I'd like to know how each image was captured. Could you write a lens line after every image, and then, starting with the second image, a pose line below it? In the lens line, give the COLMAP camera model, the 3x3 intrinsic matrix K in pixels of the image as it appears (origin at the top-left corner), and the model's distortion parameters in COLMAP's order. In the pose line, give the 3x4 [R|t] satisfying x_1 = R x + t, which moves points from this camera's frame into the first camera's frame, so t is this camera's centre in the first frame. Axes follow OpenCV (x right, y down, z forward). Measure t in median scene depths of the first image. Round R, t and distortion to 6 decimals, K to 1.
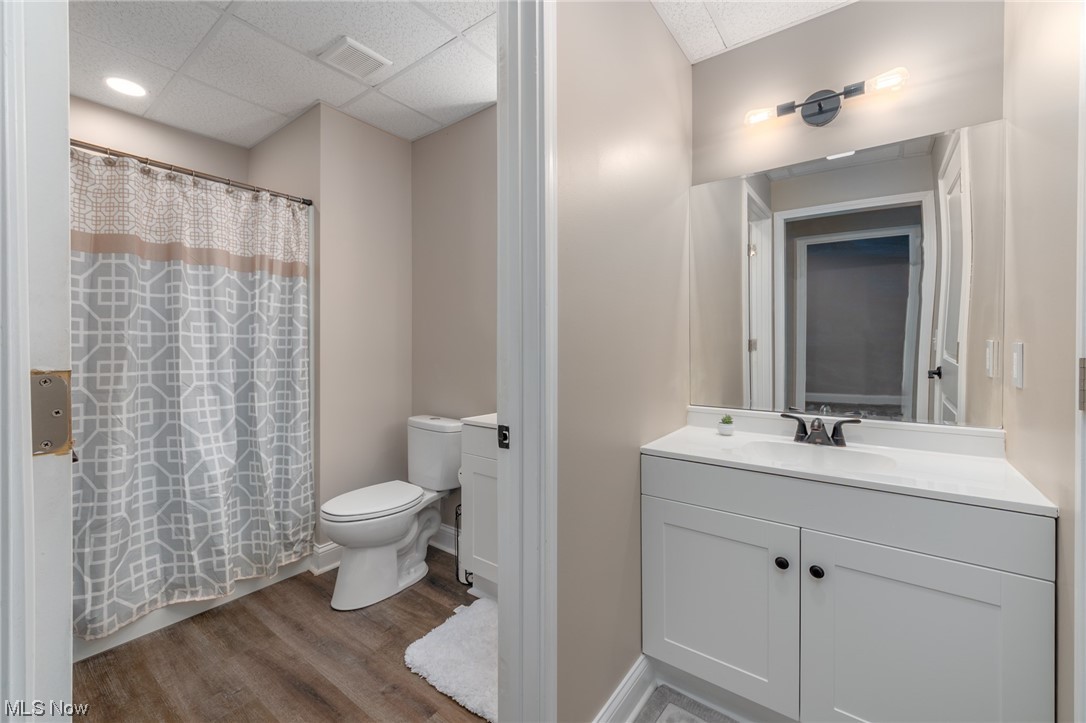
lens RADIAL K [[430.6, 0, 552.5], [0, 430.6, 353.8], [0, 0, 1]] dist [-0.000733, -0.000334]
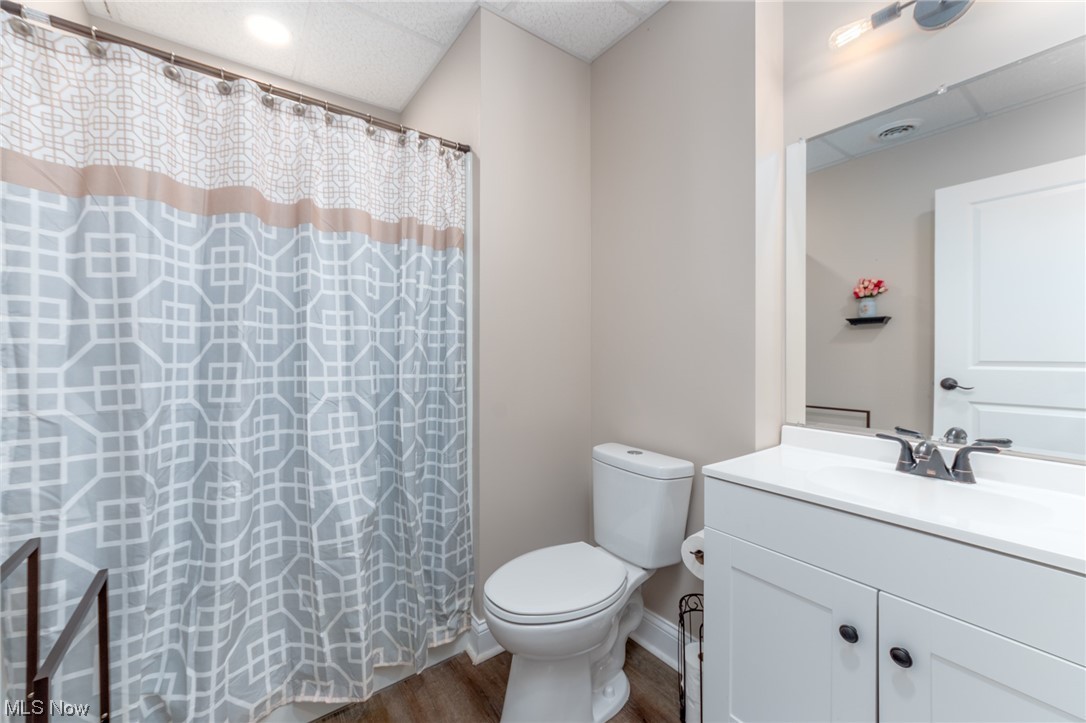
lens RADIAL K [[402.5, 0, 537.9], [0, 402.5, 358.2], [0, 0, 1]] dist [0.001353, -0.000044]
pose [[0.949404, 0.002441, -0.314049, -0.287535], [-0.001372, 0.999992, 0.003624, 0.004484], [0.314055, -0.003010, 0.949400, 0.475812]]
